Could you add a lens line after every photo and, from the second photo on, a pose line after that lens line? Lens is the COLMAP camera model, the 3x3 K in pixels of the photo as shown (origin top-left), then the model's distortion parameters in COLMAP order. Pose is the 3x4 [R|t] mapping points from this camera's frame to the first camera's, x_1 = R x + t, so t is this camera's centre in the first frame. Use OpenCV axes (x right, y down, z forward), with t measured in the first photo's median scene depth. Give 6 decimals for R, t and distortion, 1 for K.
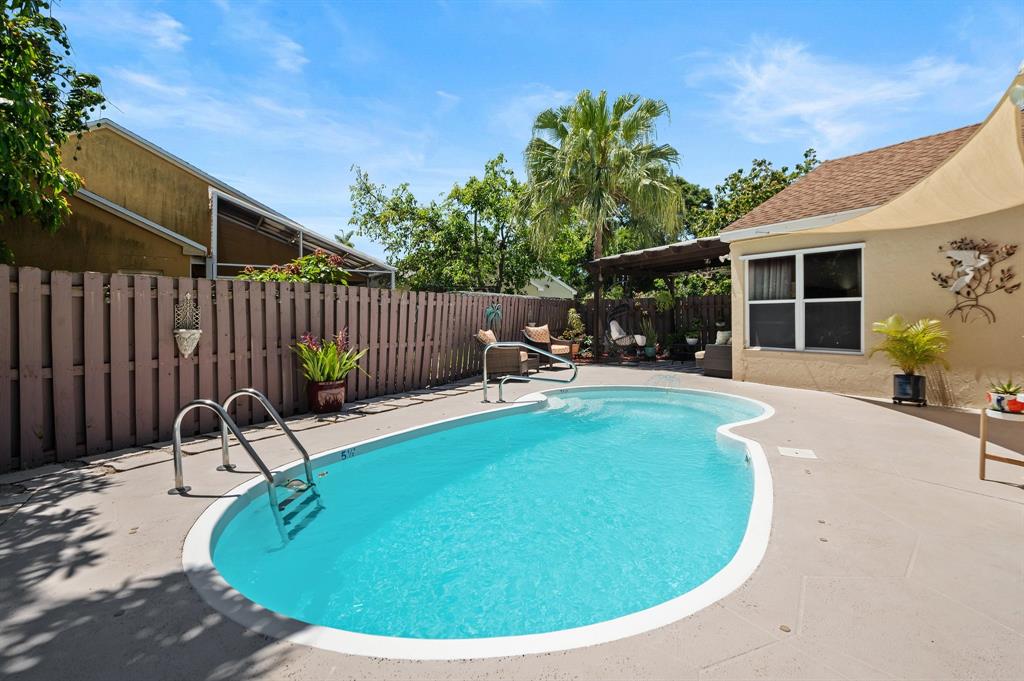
lens RADIAL K [[475.8, 0, 513.2], [0, 475.8, 314.2], [0, 0, 1]] dist [-0.002636, -0.000340]
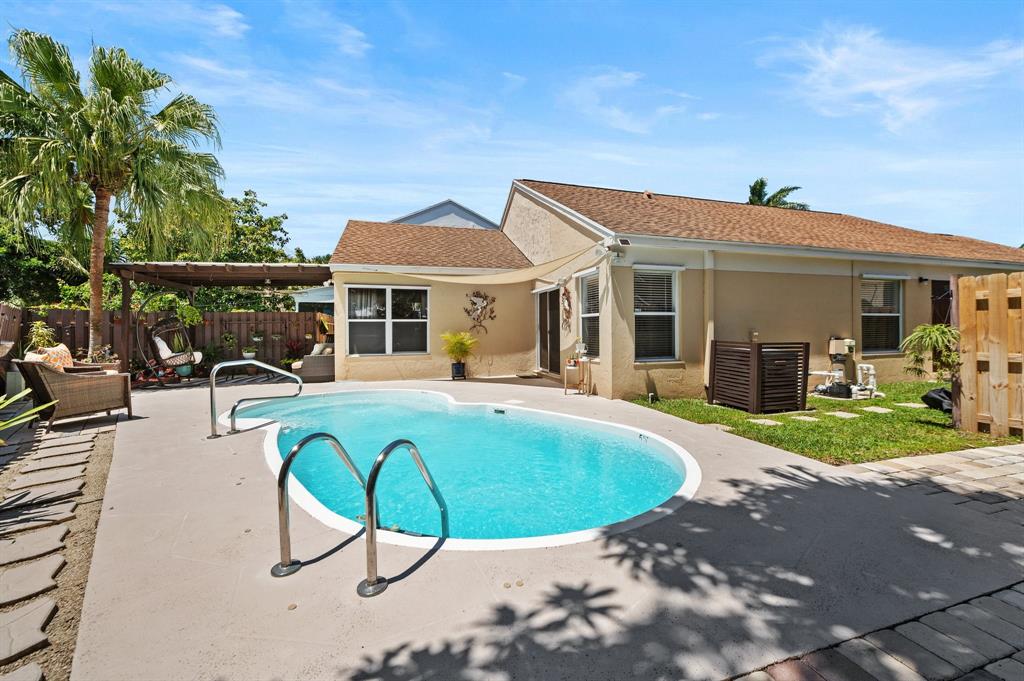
lens RADIAL K [[422.1, 0, 514.4], [0, 422.1, 325.5], [0, 0, 1]] dist [-0.011433, 0.000009]
pose [[0.272816, 0.009466, 0.962020, -0.541597], [0.000797, 0.999949, -0.010065, 0.000652], [-0.962066, 0.003513, 0.272794, 0.277456]]
